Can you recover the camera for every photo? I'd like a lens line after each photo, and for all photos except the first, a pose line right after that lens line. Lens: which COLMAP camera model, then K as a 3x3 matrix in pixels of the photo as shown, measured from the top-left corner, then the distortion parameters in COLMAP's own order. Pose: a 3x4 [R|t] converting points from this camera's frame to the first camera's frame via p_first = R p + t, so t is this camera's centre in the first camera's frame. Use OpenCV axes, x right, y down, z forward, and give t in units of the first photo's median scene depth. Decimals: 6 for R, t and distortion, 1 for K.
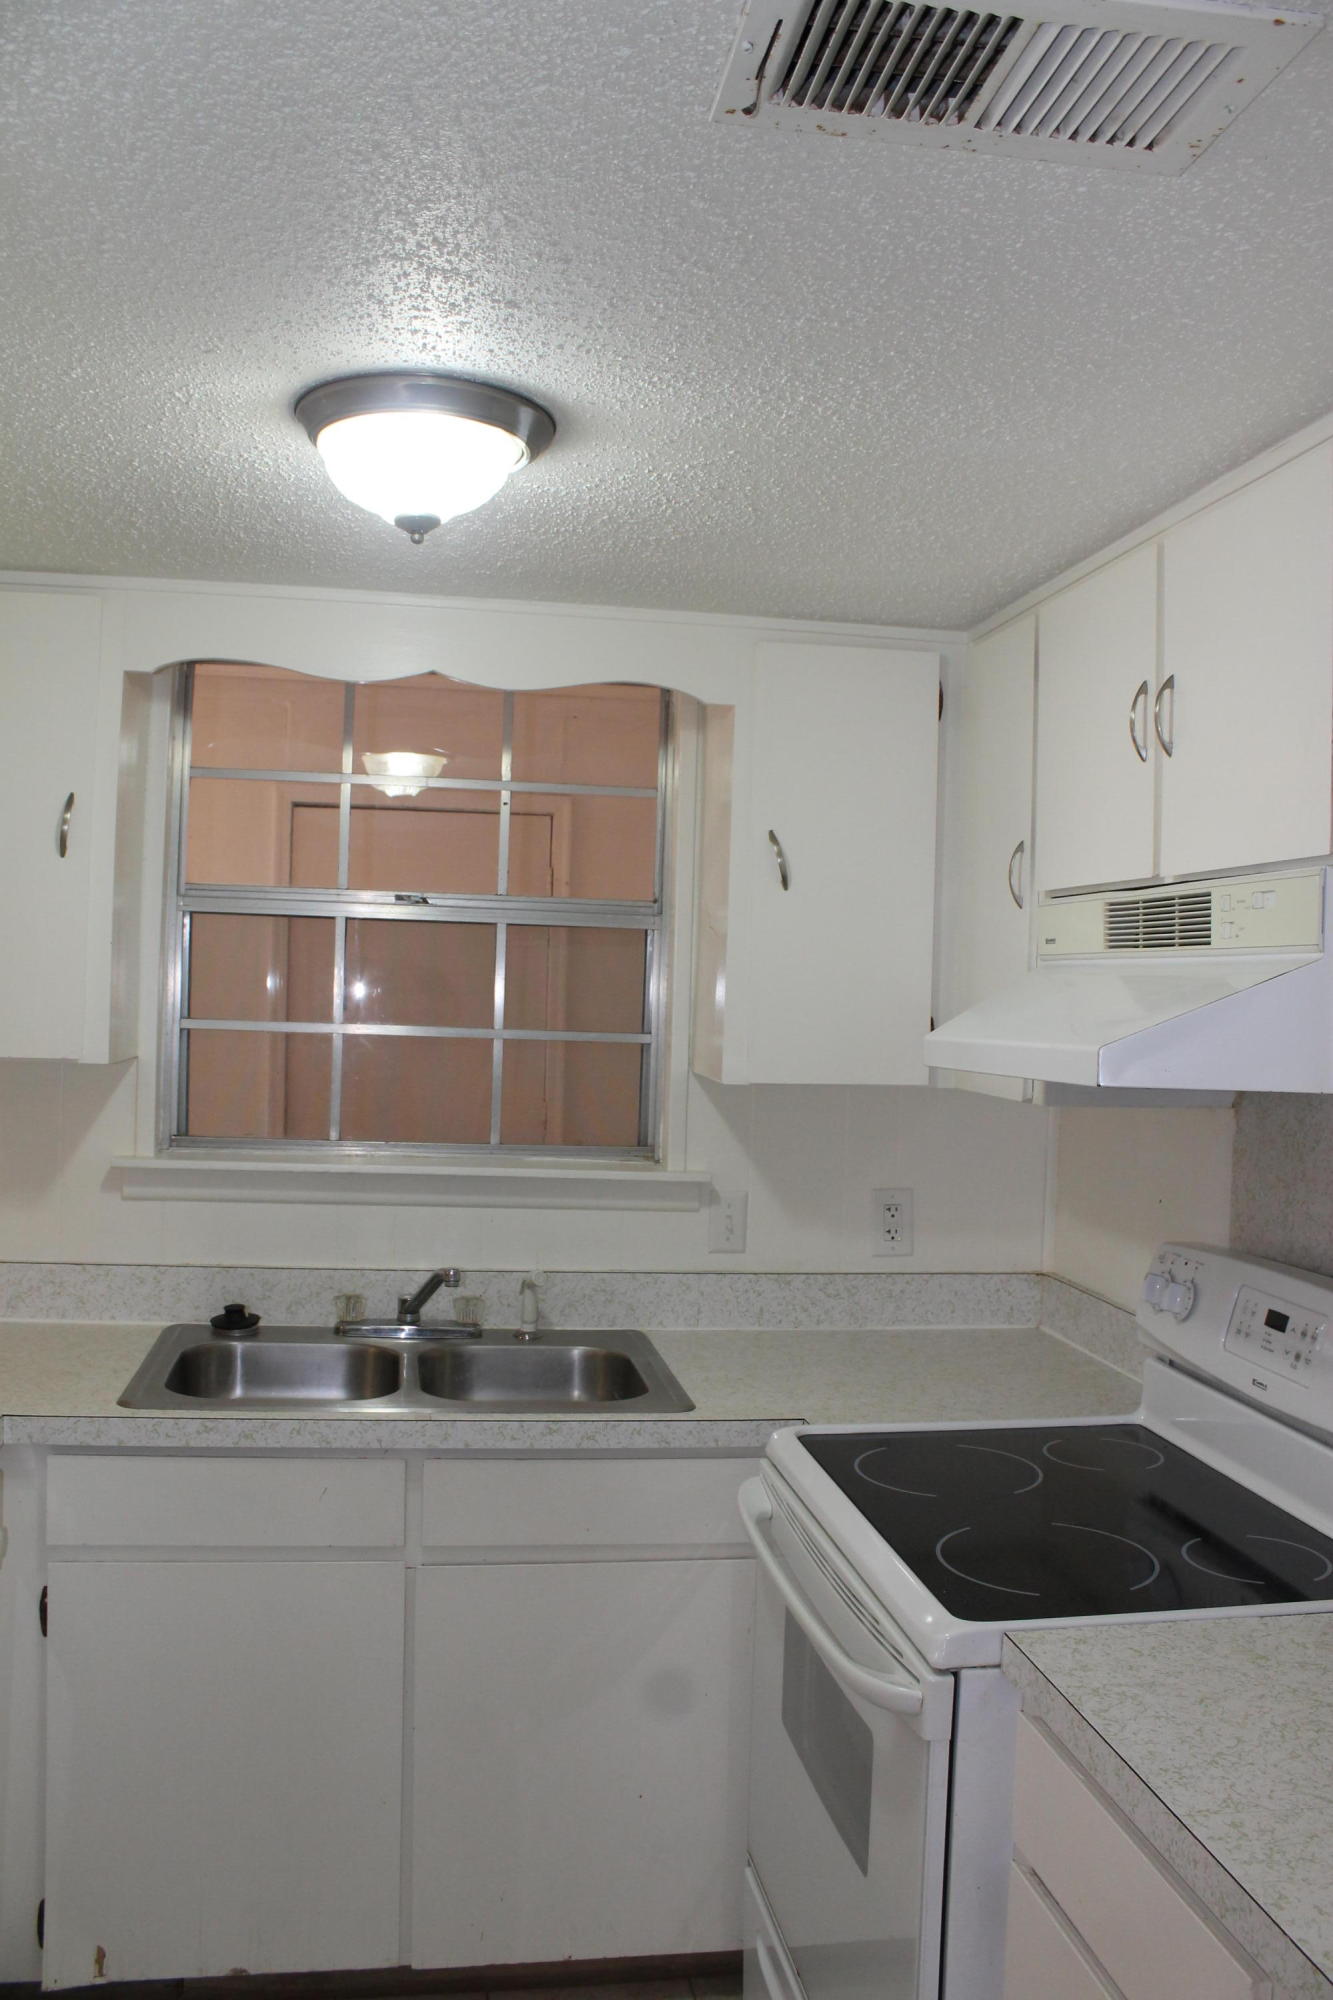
lens RADIAL K [[1656.6, 0, 656.1], [0, 1656.6, 1009.7], [0, 0, 1]] dist [-0.157033, 0.135361]
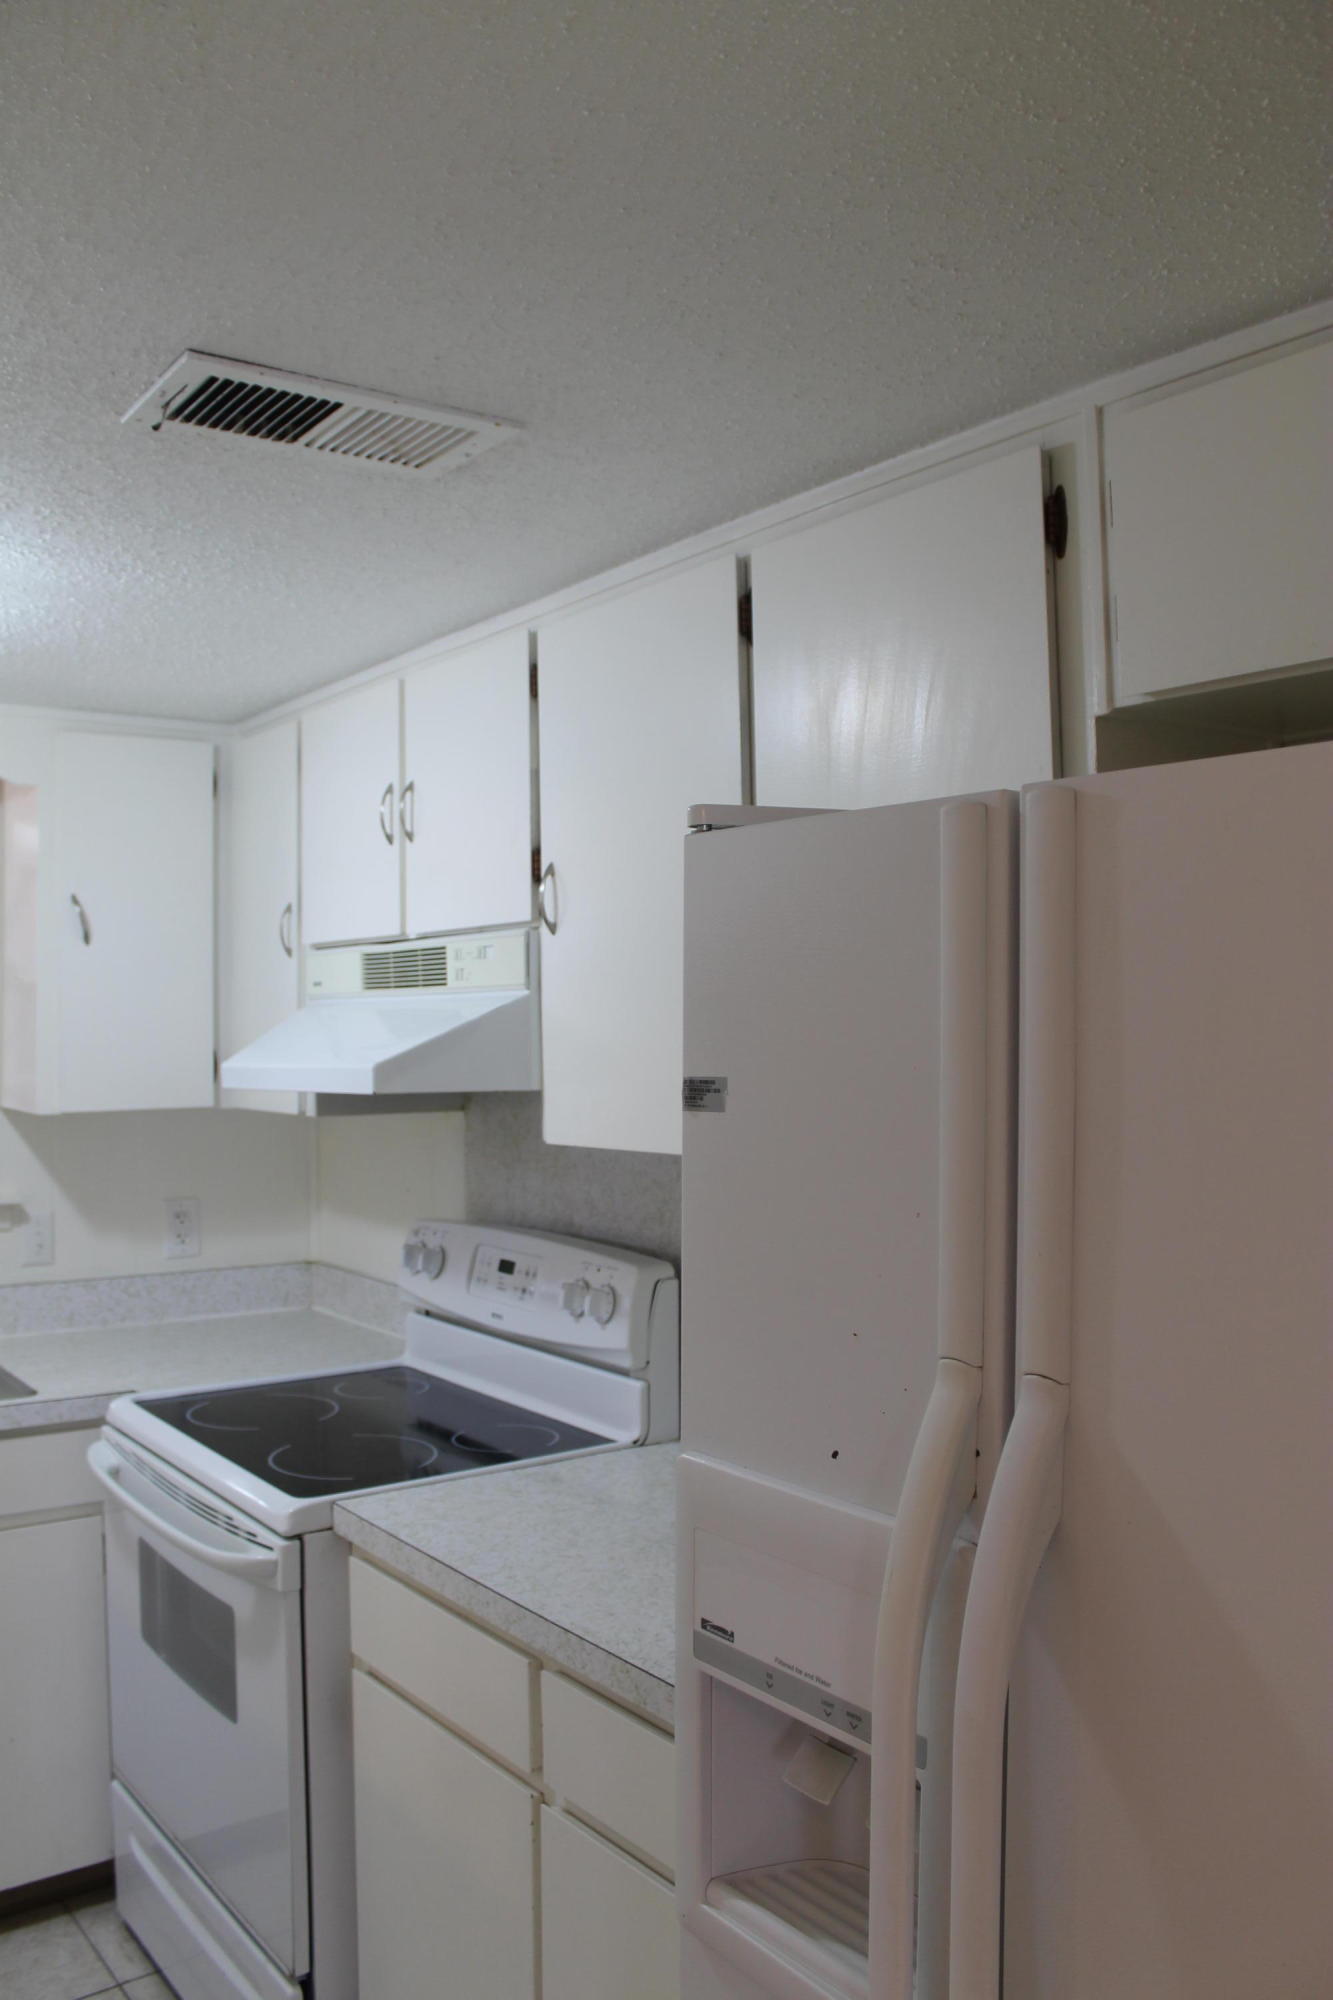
lens RADIAL K [[1656.6, 0, 656.1], [0, 1656.6, 1009.7], [0, 0, 1]] dist [-0.157033, 0.135361]
pose [[0.888962, -0.031790, 0.456876, -0.110389], [0.040281, 0.999149, -0.008856, -0.000896], [-0.456206, 0.026276, 0.889486, -0.246534]]
